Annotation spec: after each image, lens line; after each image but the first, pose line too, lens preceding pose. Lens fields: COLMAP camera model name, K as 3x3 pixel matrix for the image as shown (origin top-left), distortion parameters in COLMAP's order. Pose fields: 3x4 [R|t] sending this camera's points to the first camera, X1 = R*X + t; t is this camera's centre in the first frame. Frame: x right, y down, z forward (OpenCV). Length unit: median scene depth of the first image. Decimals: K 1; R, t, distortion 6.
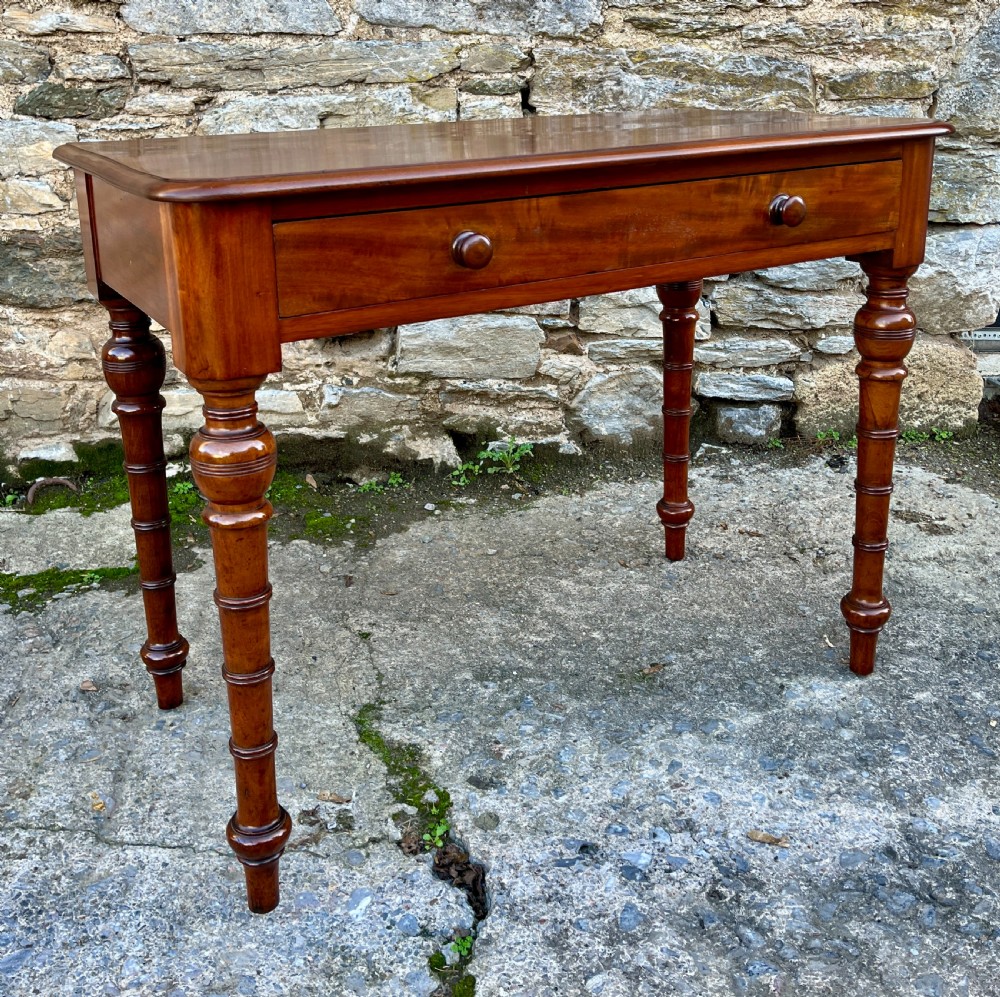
lens RADIAL K [[1128.6, 0, 493.8], [0, 1128.6, 363.1], [0, 0, 1]] dist [0.041216, -0.023644]
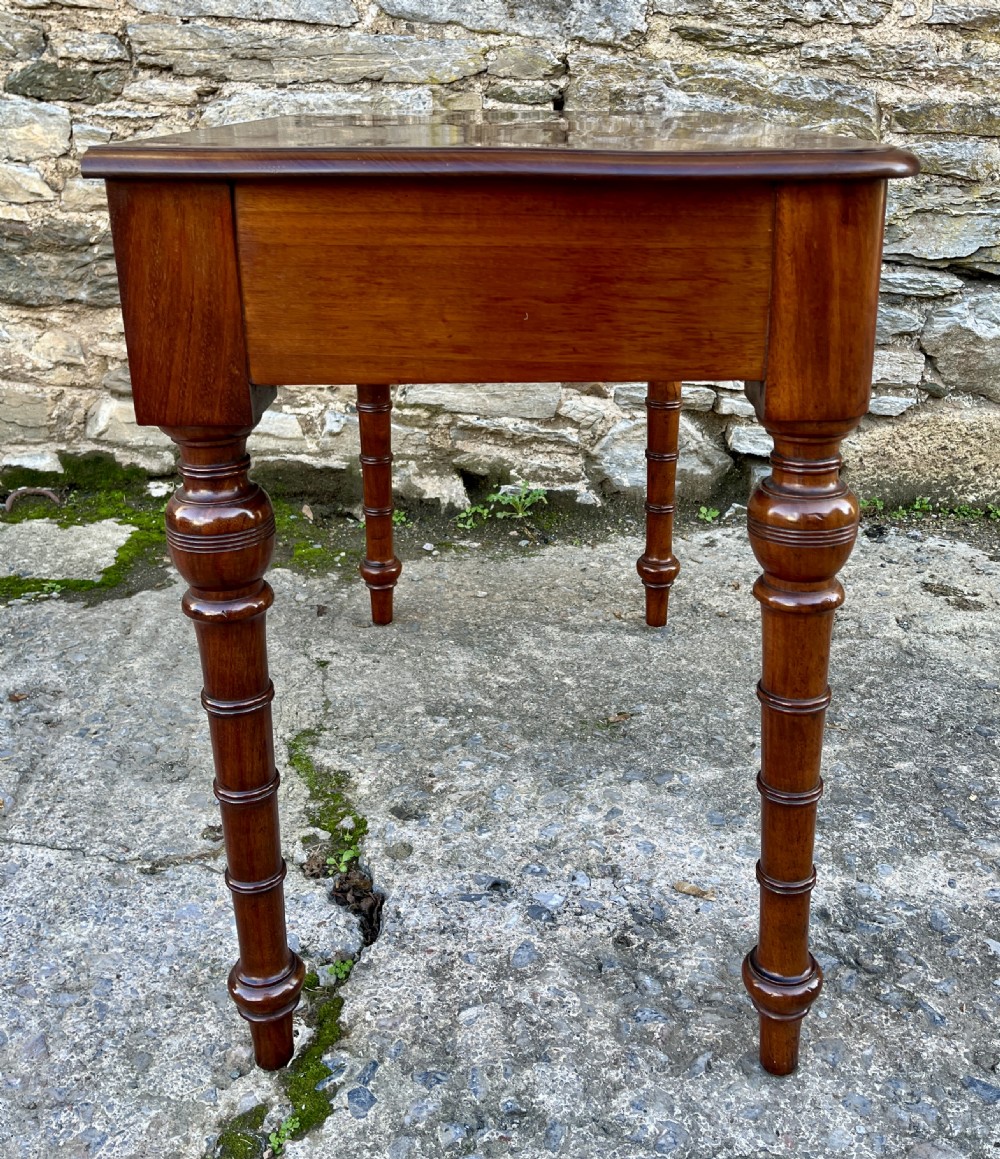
lens RADIAL K [[1190.1, 0, 548.2], [0, 1190.1, 490.3], [0, 0, 1]] dist [0.036488, -0.009658]
pose [[0.996692, 0.067837, -0.044757, 0.089229], [-0.066291, 0.997181, 0.035161, 0.042110], [0.047016, -0.032078, 0.998379, 0.023158]]
